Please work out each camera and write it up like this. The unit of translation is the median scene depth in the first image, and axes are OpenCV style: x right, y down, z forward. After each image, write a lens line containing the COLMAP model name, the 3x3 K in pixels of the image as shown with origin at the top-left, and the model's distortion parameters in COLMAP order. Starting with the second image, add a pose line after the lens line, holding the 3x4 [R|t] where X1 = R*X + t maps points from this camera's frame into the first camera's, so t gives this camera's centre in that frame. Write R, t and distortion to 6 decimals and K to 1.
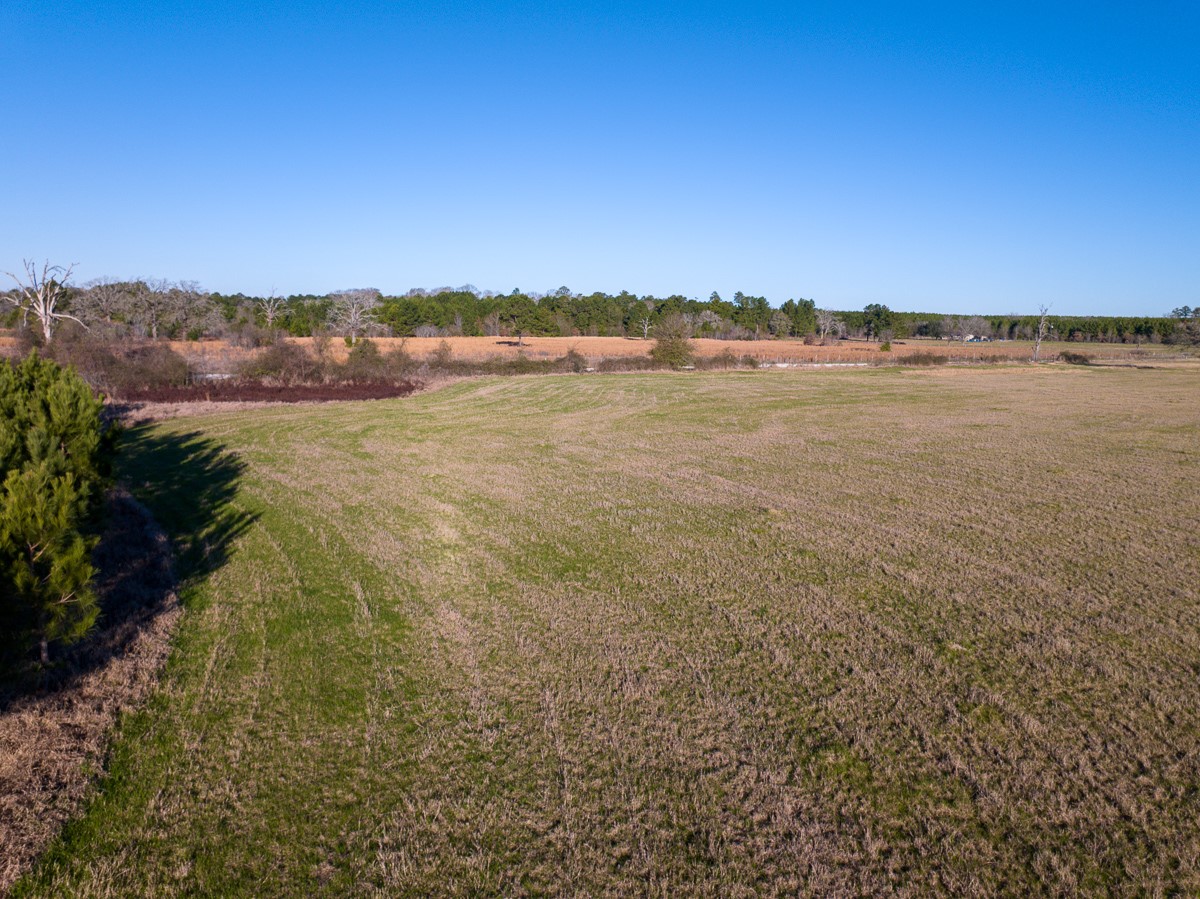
lens RADIAL K [[854.7, 0, 600.0], [0, 854.7, 449.5], [0, 0, 1]] dist [-0.035168, 0.010763]
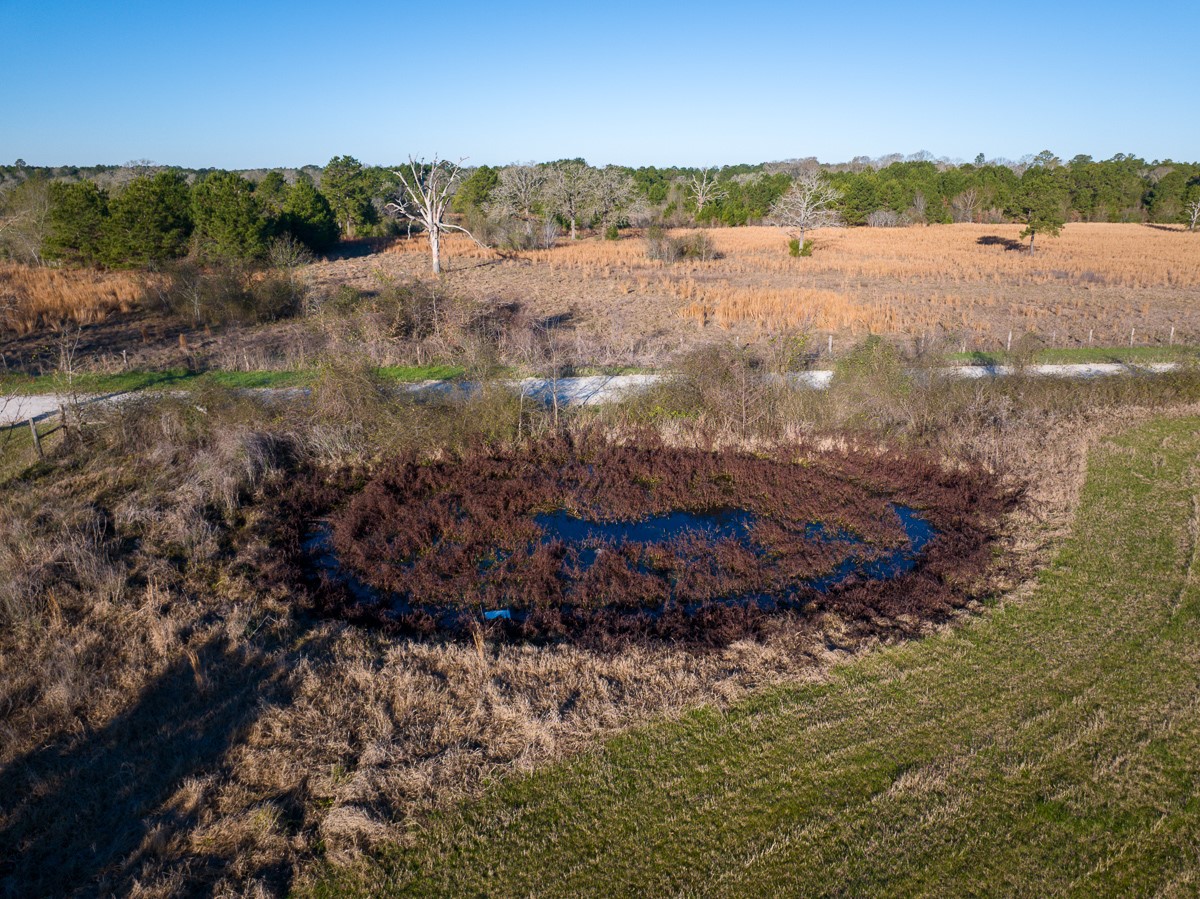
lens RADIAL K [[854.7, 0, 600.0], [0, 854.7, 449.5], [0, 0, 1]] dist [-0.035168, 0.010763]
pose [[0.886146, 0.122508, -0.446919, -0.054192], [-0.054687, 0.985330, 0.161662, -0.038523], [0.460167, -0.118816, 0.879846, 0.143598]]
